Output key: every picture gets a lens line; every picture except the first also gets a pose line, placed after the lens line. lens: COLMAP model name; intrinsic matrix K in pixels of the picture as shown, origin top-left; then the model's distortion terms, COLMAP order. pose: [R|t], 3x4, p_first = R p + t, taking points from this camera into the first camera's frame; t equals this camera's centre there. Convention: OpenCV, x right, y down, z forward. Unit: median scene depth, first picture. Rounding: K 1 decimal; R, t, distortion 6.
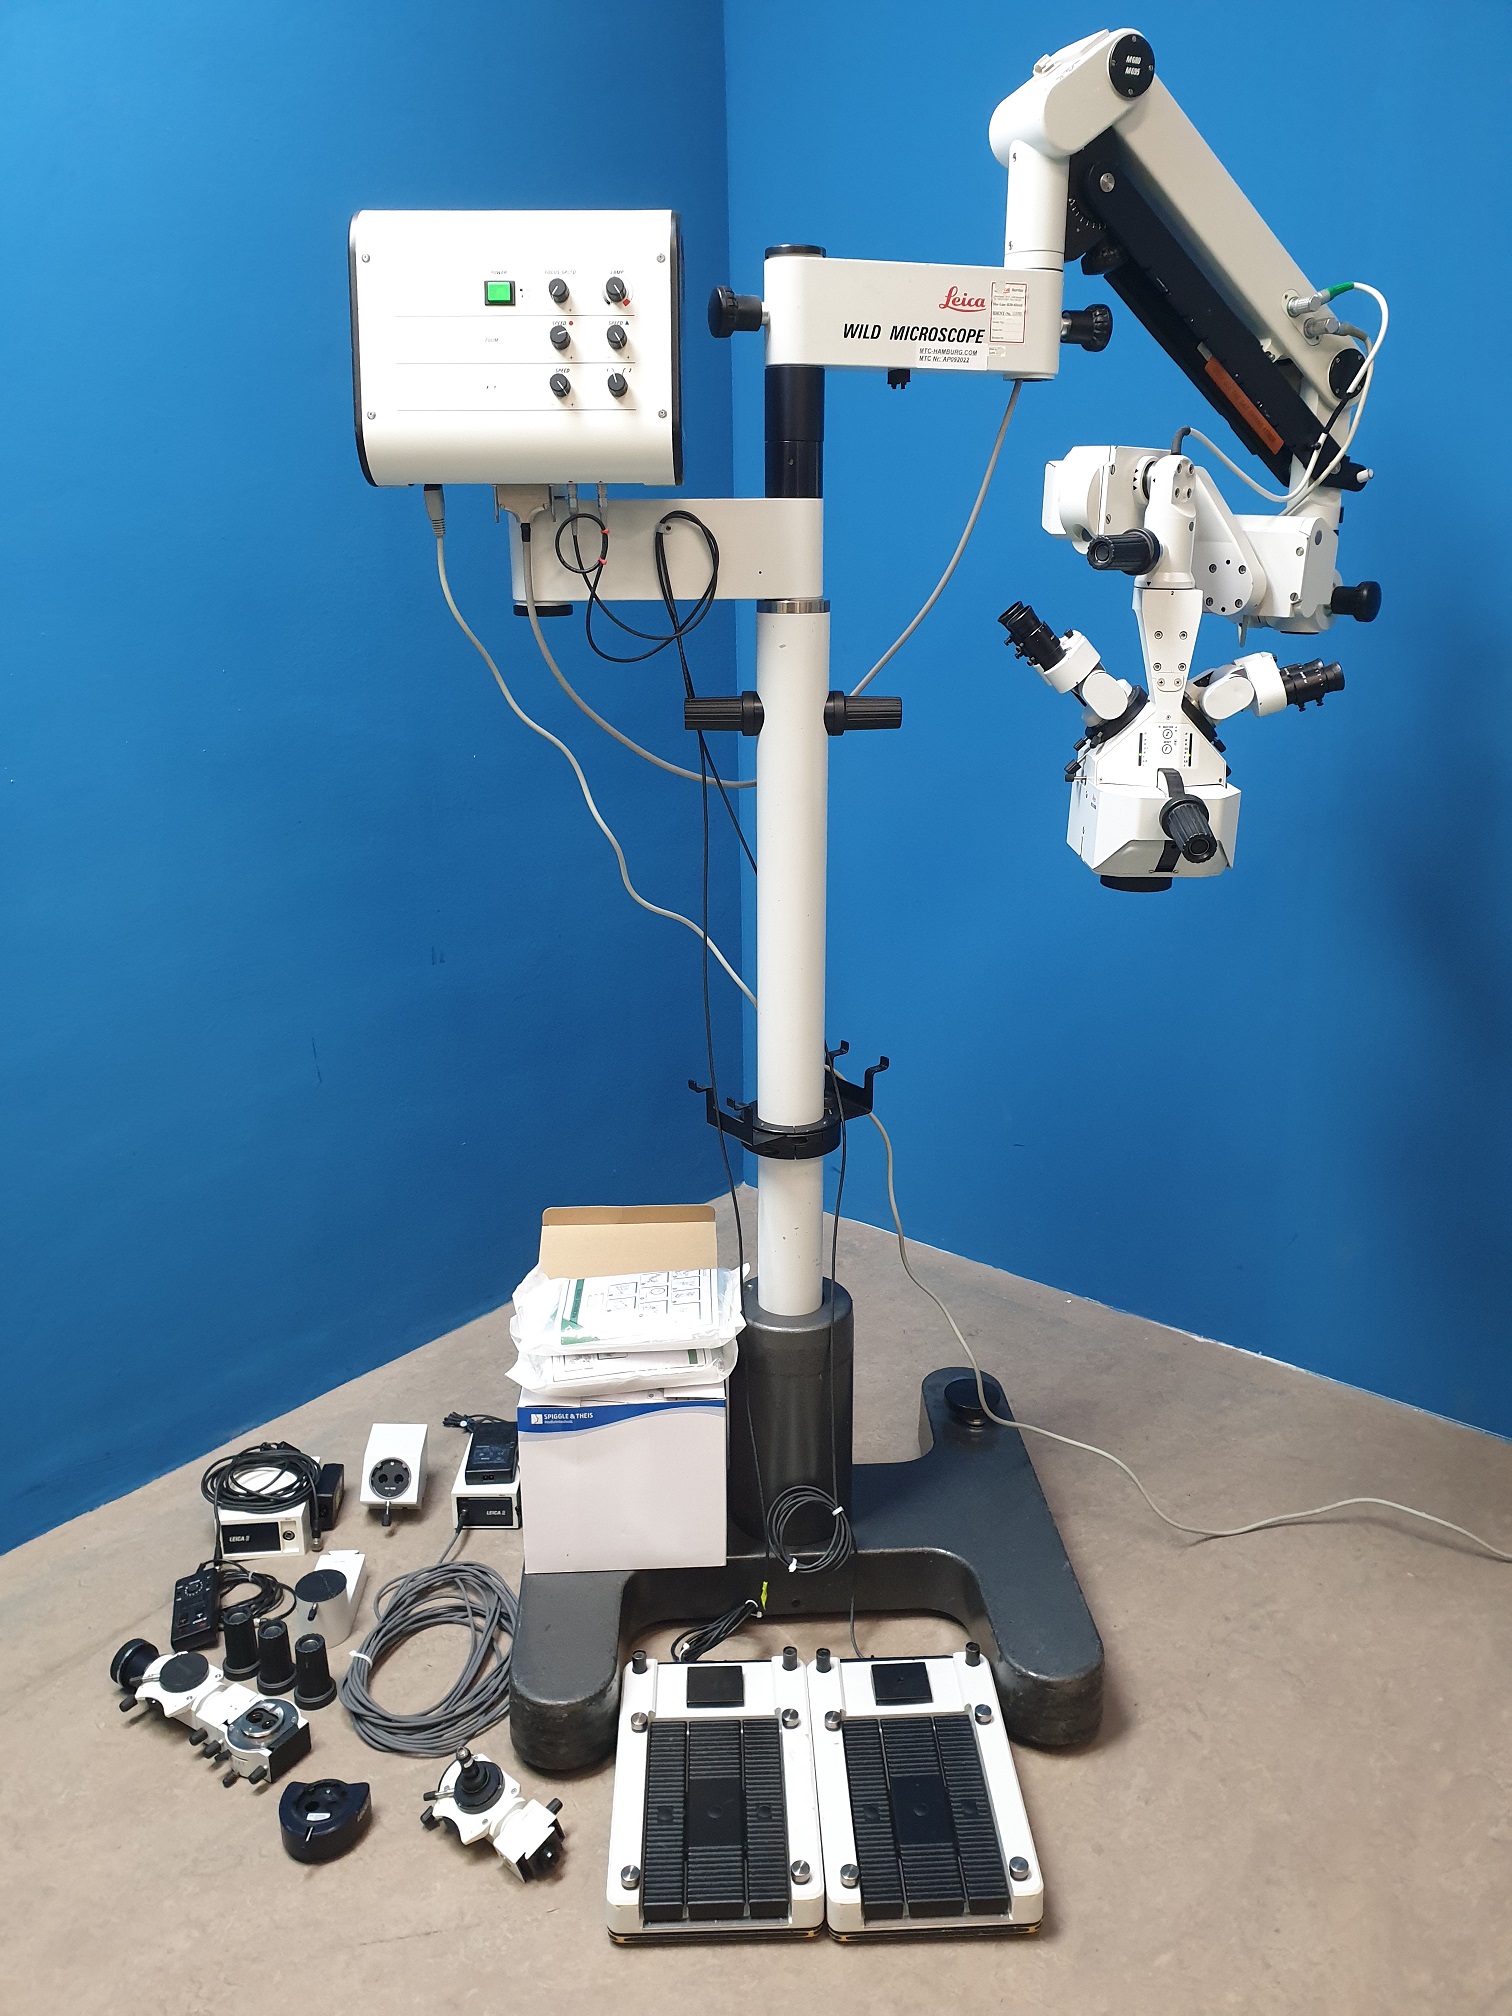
lens RADIAL K [[1528.0, 0, 756.0], [0, 1528.0, 1008.0], [0, 0, 1]] dist [-0.042239, -0.000330]
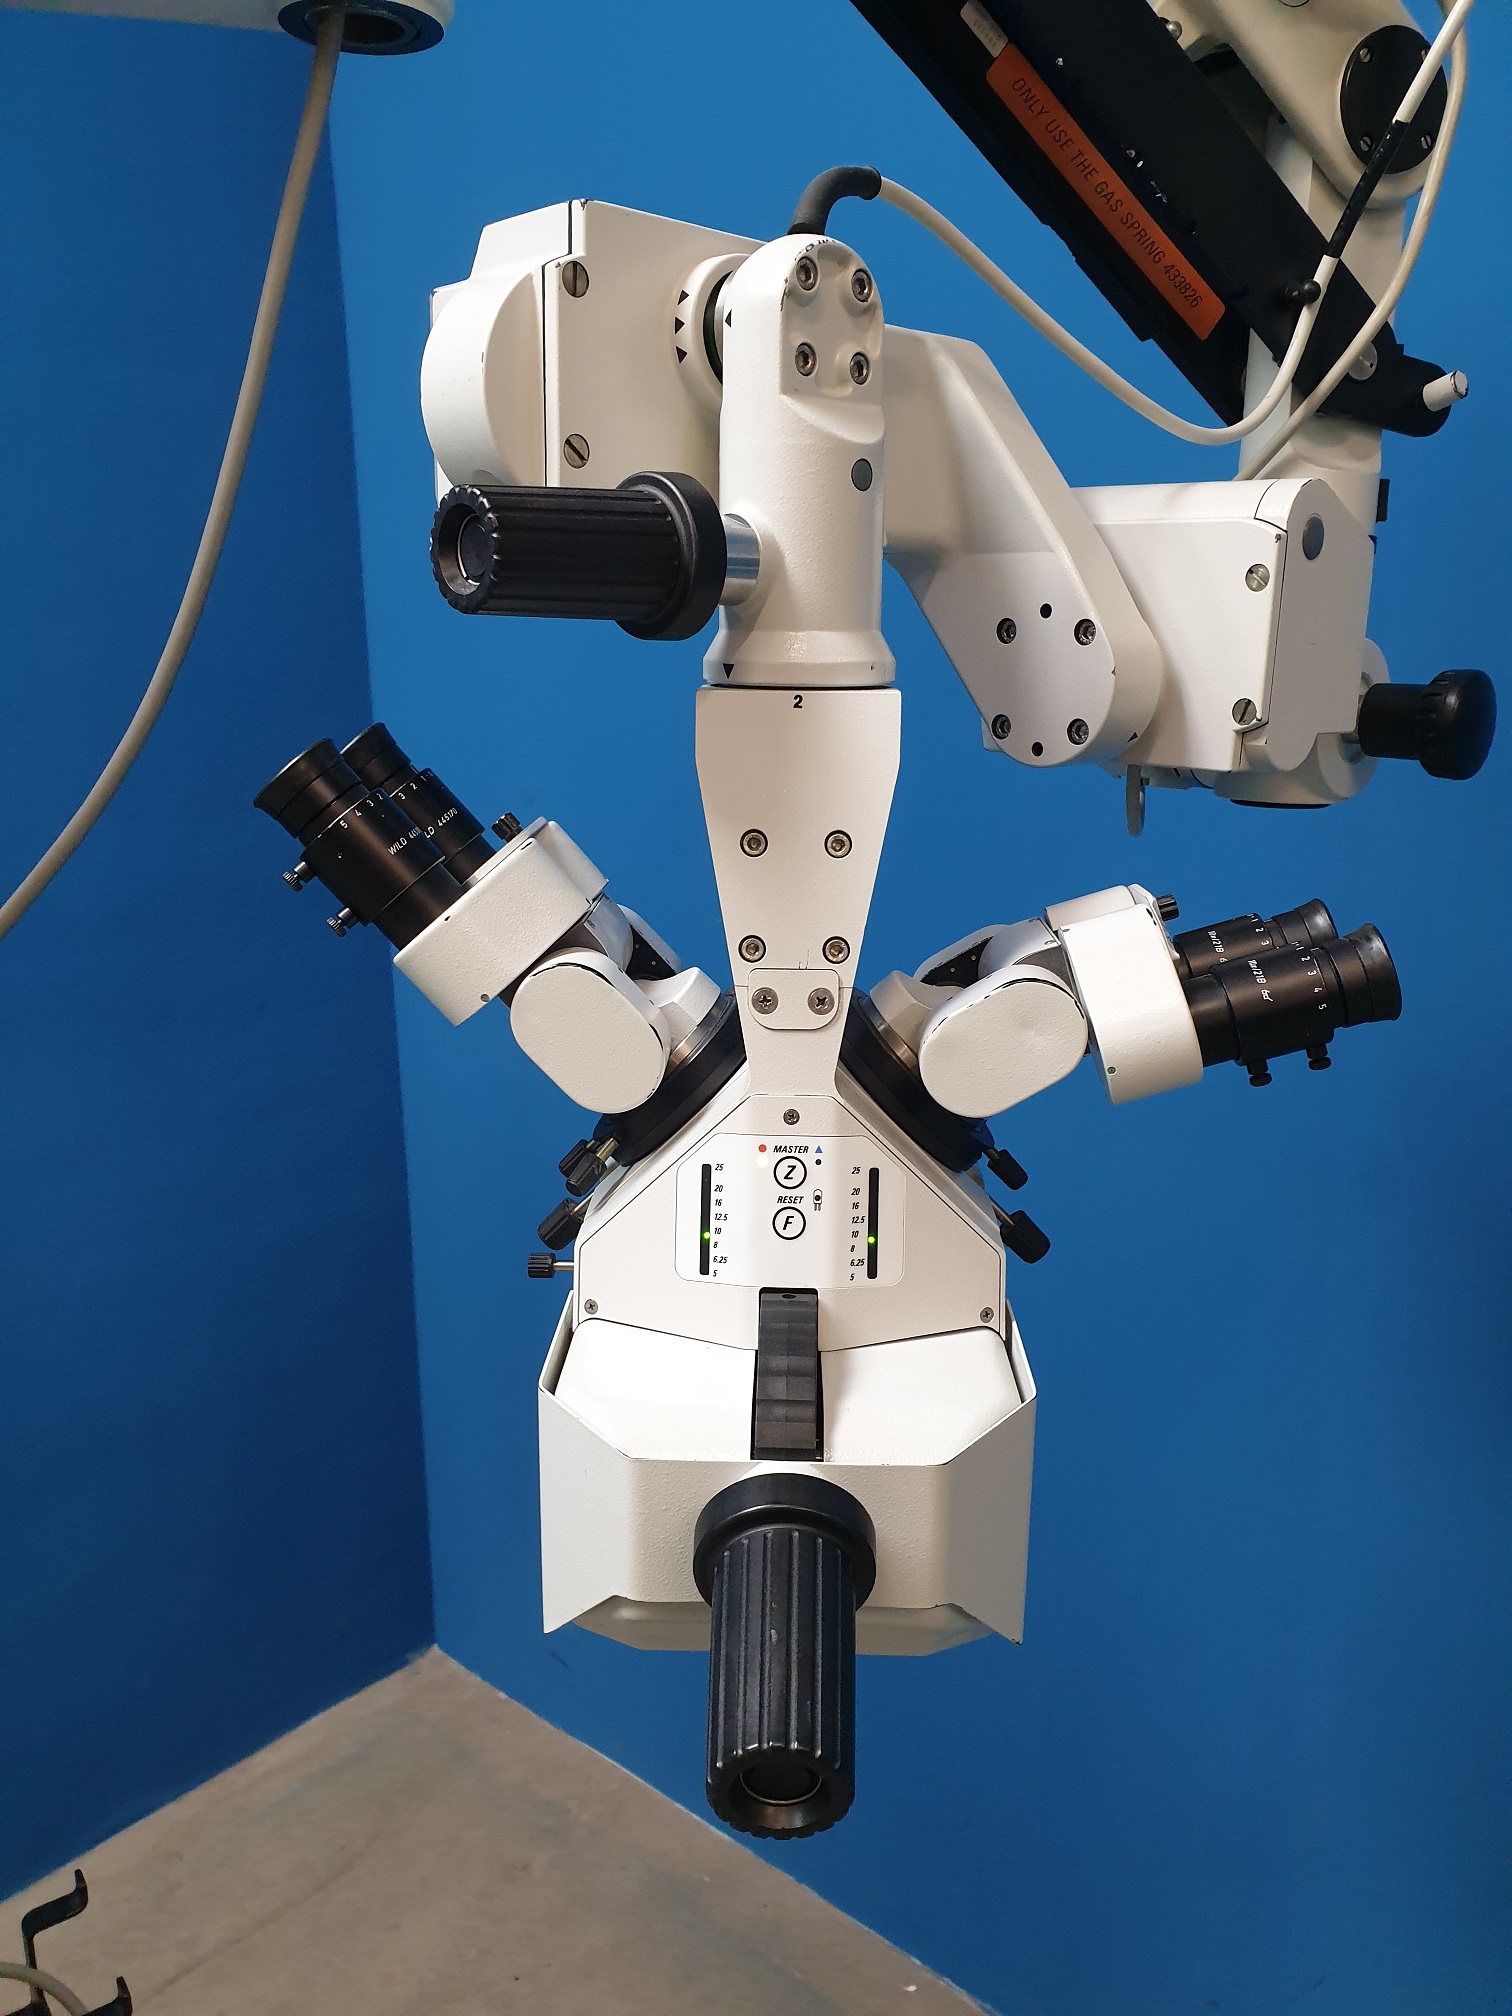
lens RADIAL K [[1593.1, 0, 756.0], [0, 1593.1, 1008.0], [0, 0, 1]] dist [-0.002451, -0.005466]
pose [[0.999854, 0.007173, -0.015526, 0.267646], [-0.008427, 0.996574, -0.082279, -0.185849], [0.014882, 0.082397, 0.996488, 0.688737]]
